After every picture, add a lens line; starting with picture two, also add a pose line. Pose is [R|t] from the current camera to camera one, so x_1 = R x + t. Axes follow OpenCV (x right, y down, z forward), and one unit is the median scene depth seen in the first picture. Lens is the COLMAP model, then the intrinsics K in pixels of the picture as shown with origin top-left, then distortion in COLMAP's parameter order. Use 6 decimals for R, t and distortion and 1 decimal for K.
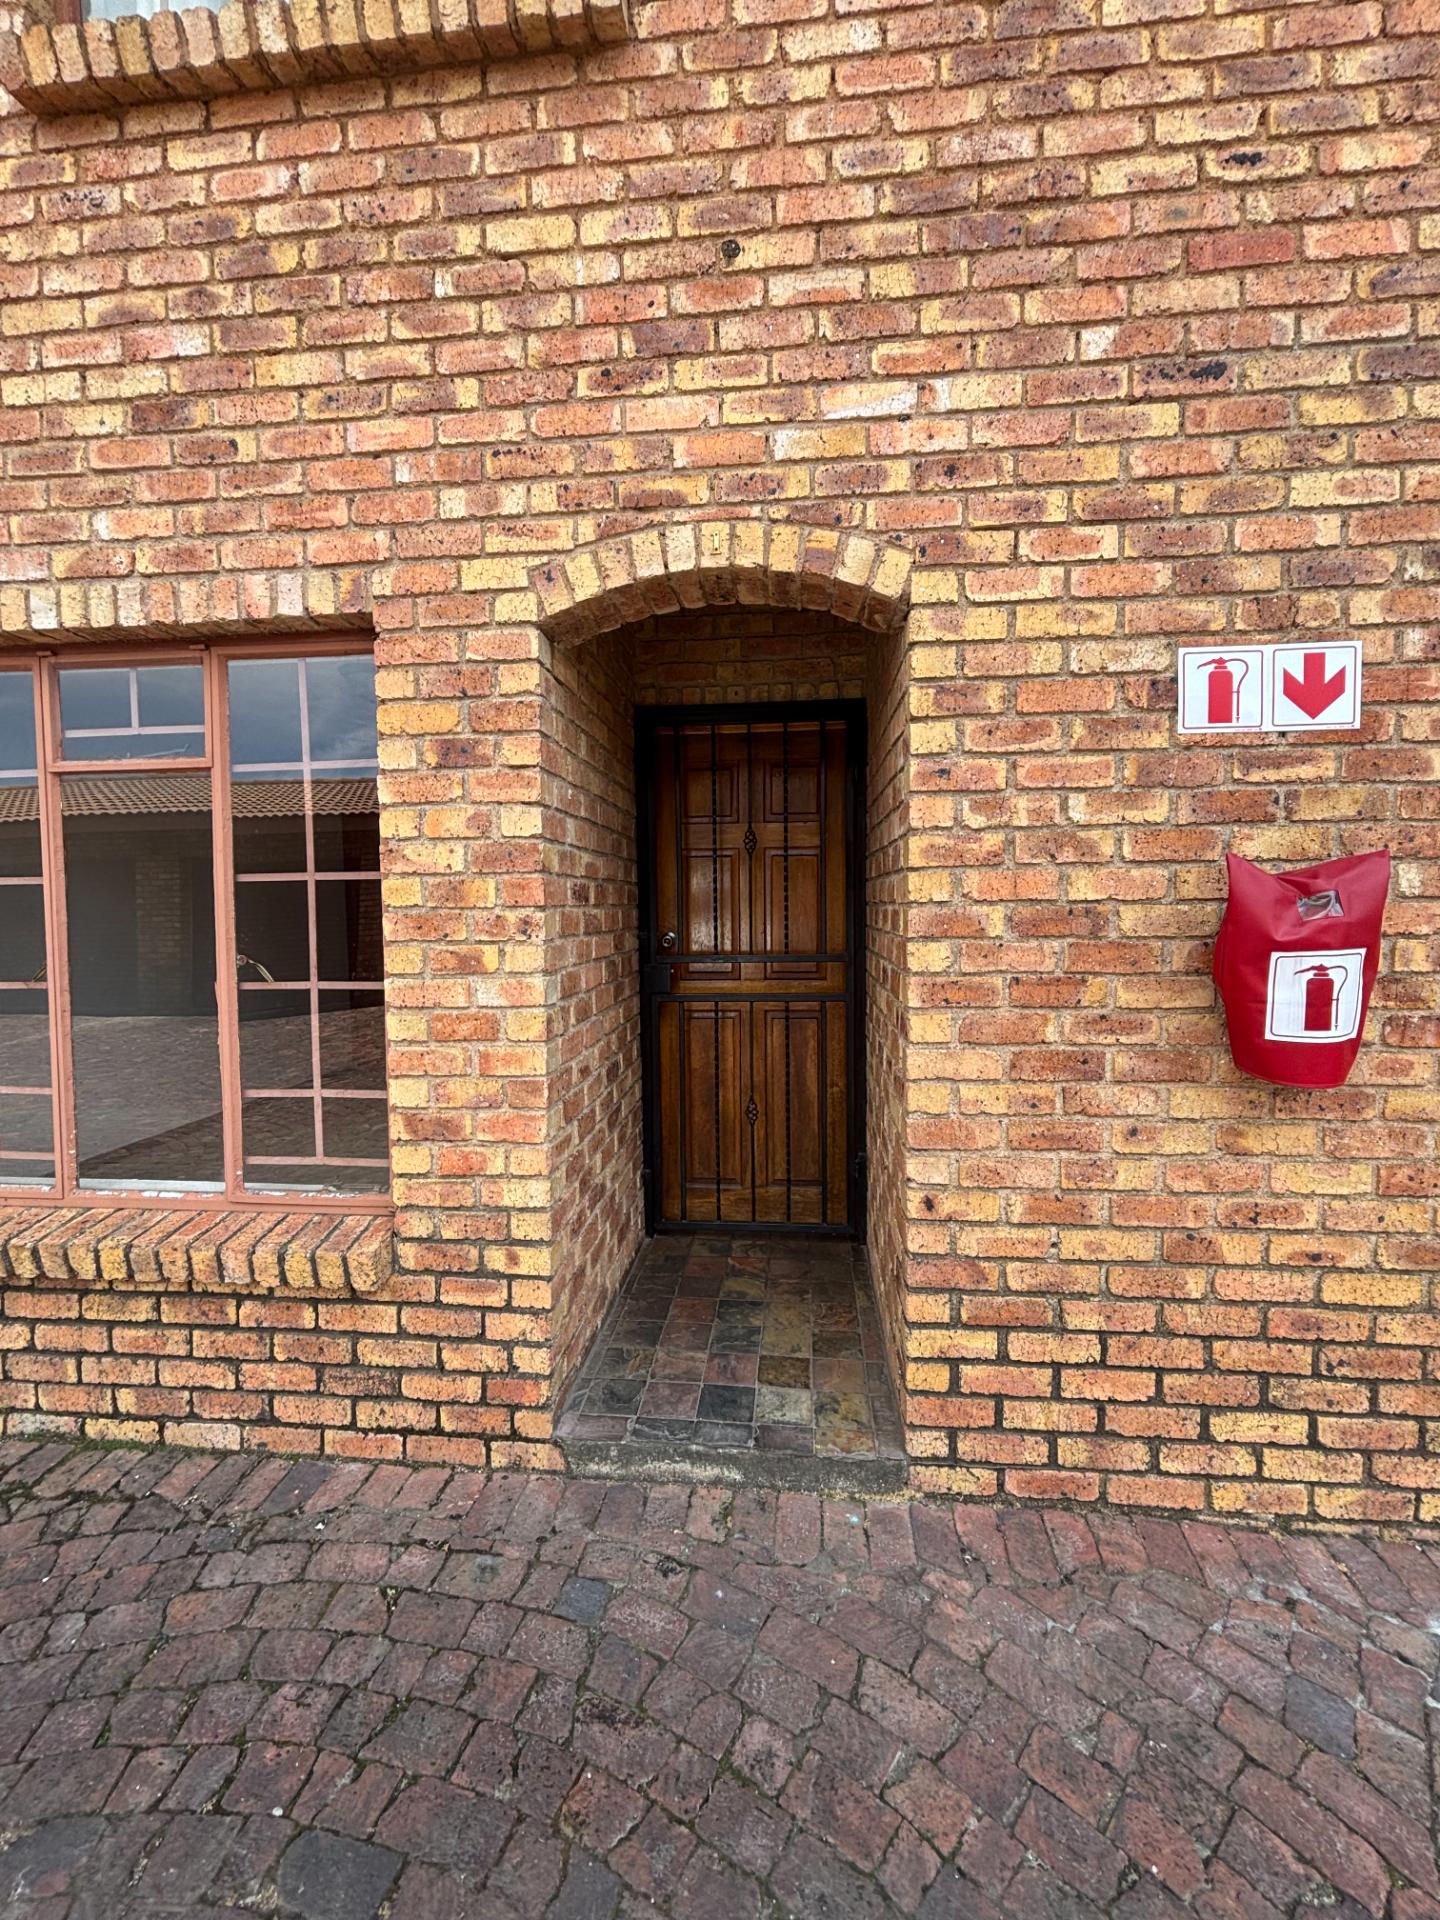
lens RADIAL K [[778.3, 0, 722.4], [0, 778.3, 961.2], [0, 0, 1]] dist [-0.007037, 0.000317]
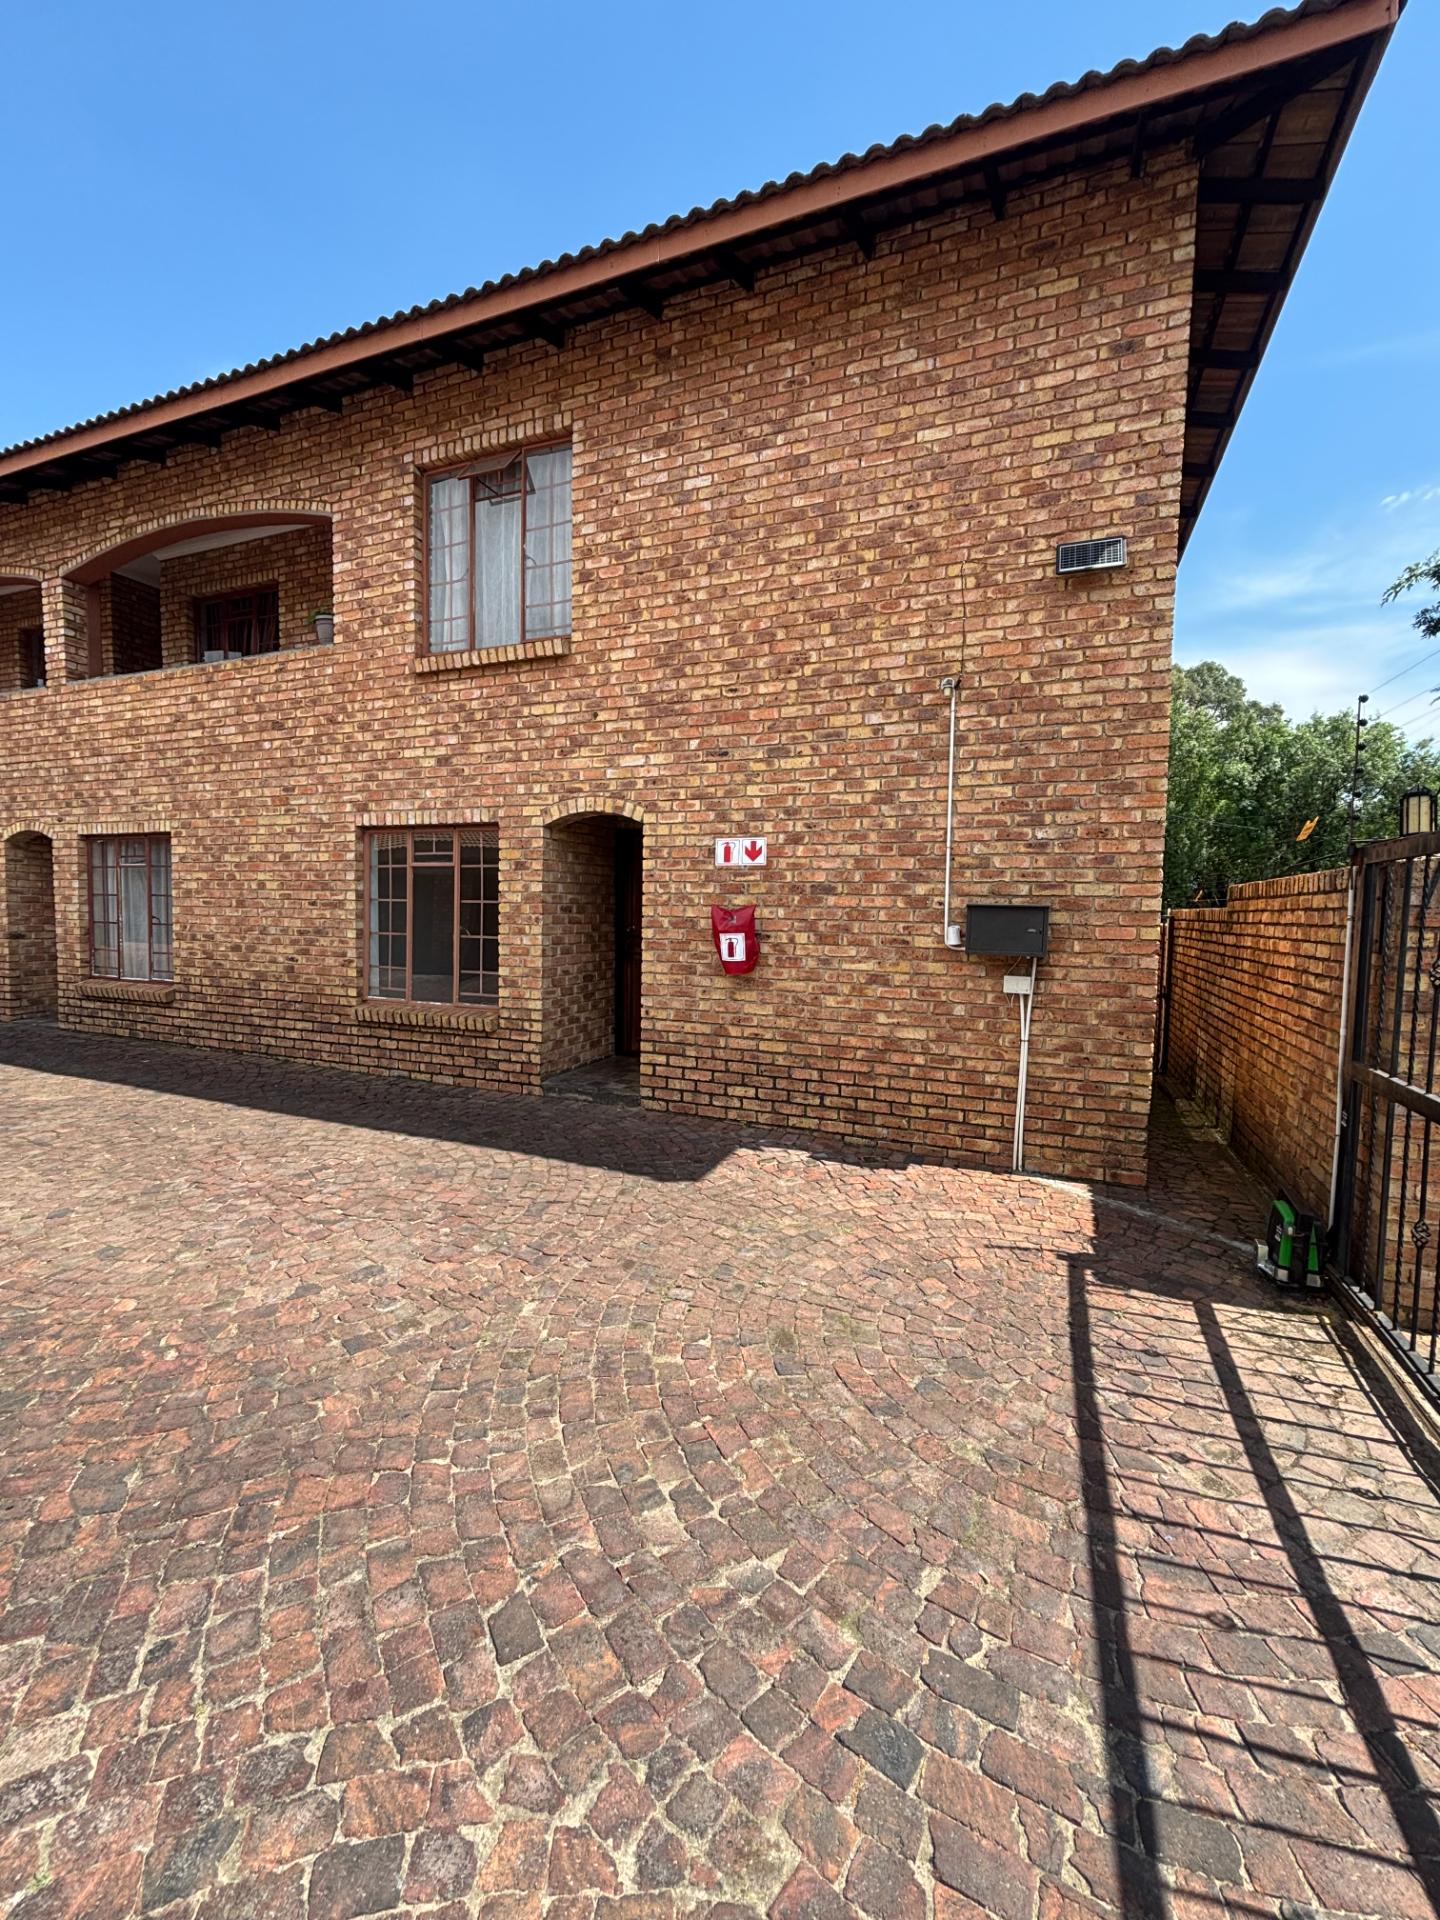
lens RADIAL K [[778.3, 0, 725.6], [0, 778.3, 958.5], [0, 0, 1]] dist [-0.007037, 0.000317]
pose [[0.960385, 0.042917, -0.275350, 1.445010], [-0.042995, 0.999059, 0.005754, 0.065064], [0.275338, 0.006313, 0.961327, -1.946925]]
